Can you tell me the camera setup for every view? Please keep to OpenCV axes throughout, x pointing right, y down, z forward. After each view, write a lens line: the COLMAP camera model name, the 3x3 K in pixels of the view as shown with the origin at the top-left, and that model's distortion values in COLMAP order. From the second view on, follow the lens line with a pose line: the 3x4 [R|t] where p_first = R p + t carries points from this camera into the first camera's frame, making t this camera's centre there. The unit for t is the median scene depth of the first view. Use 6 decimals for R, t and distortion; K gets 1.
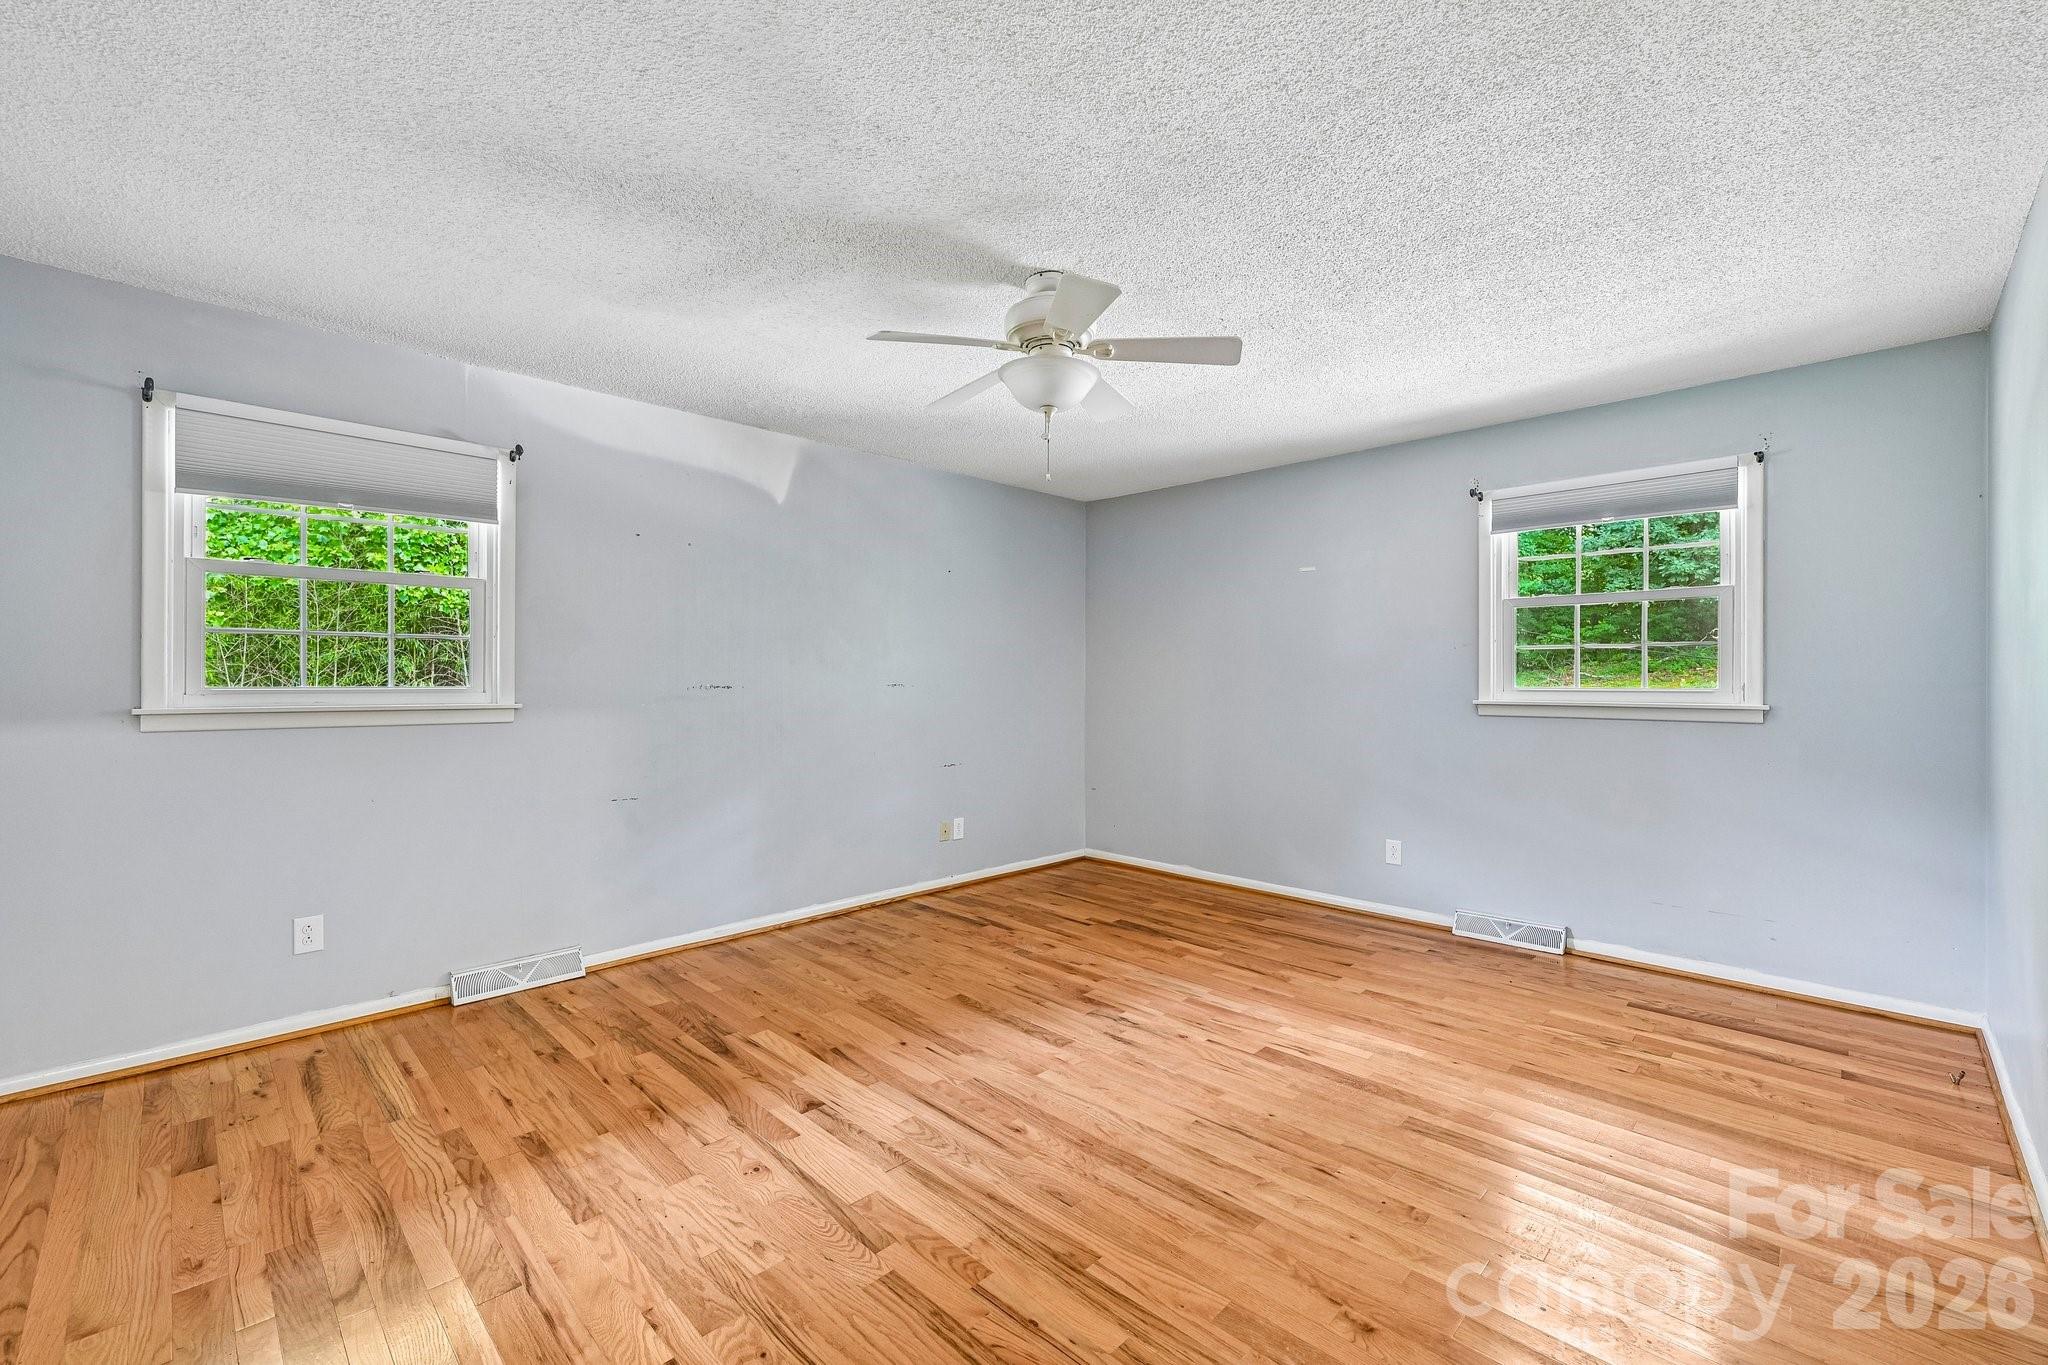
lens RADIAL K [[852.7, 0, 1020.7], [0, 852.7, 681.4], [0, 0, 1]] dist [-0.001106, -0.000886]
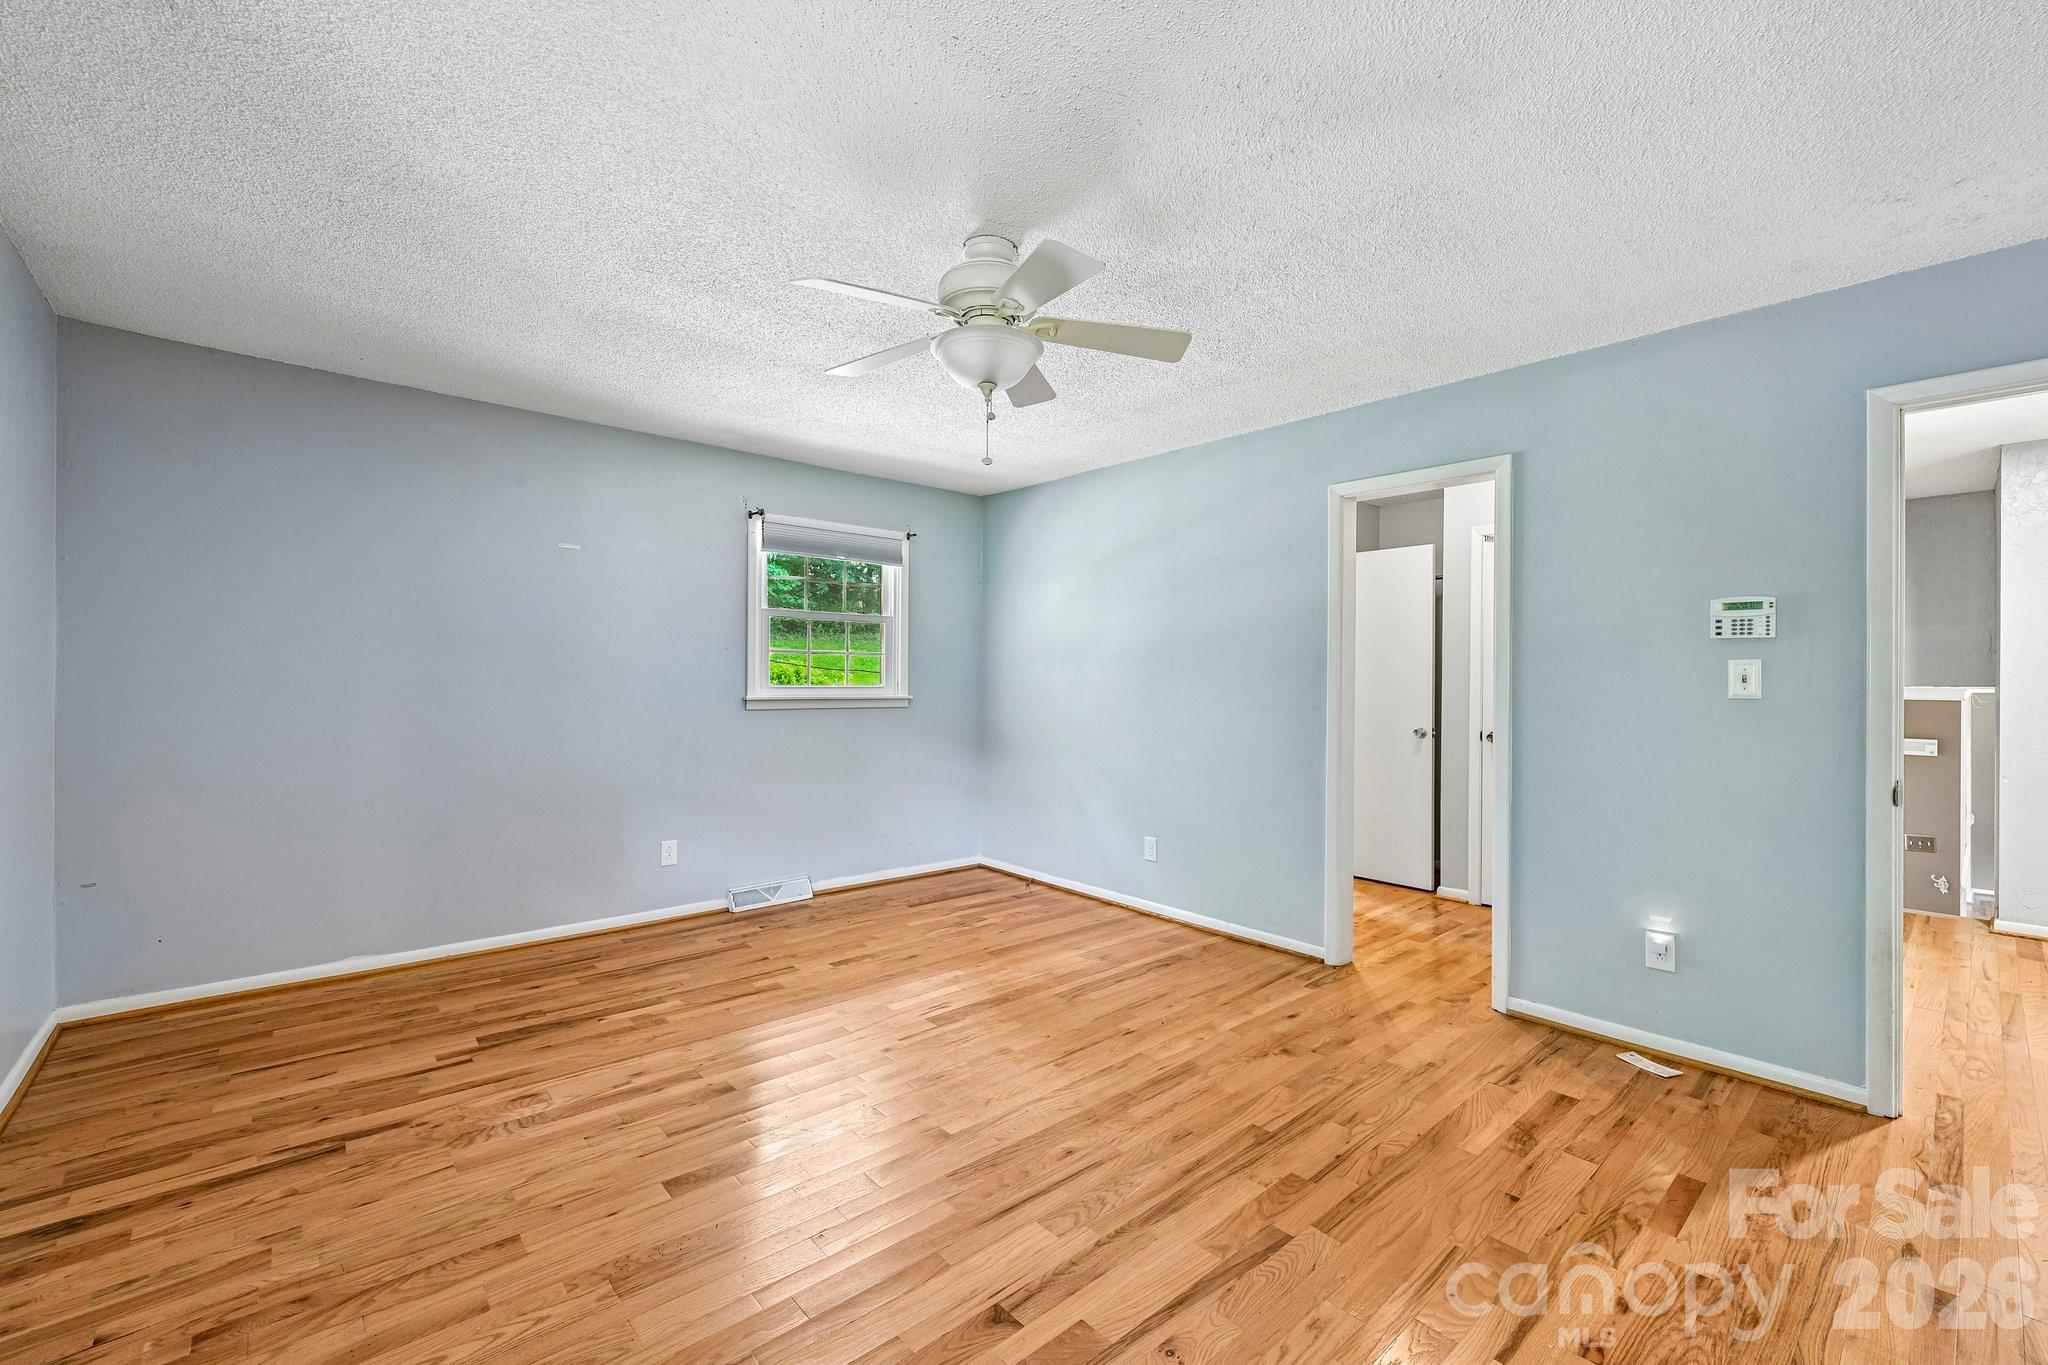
lens RADIAL K [[852.7, 0, 1015.2], [0, 852.7, 680.2], [0, 0, 1]] dist [-0.001106, -0.000886]
pose [[0.066851, -0.002479, 0.997760, -0.639246], [-0.005690, 0.999980, 0.002866, -0.005746], [-0.997747, -0.005869, 0.066835, 0.661634]]
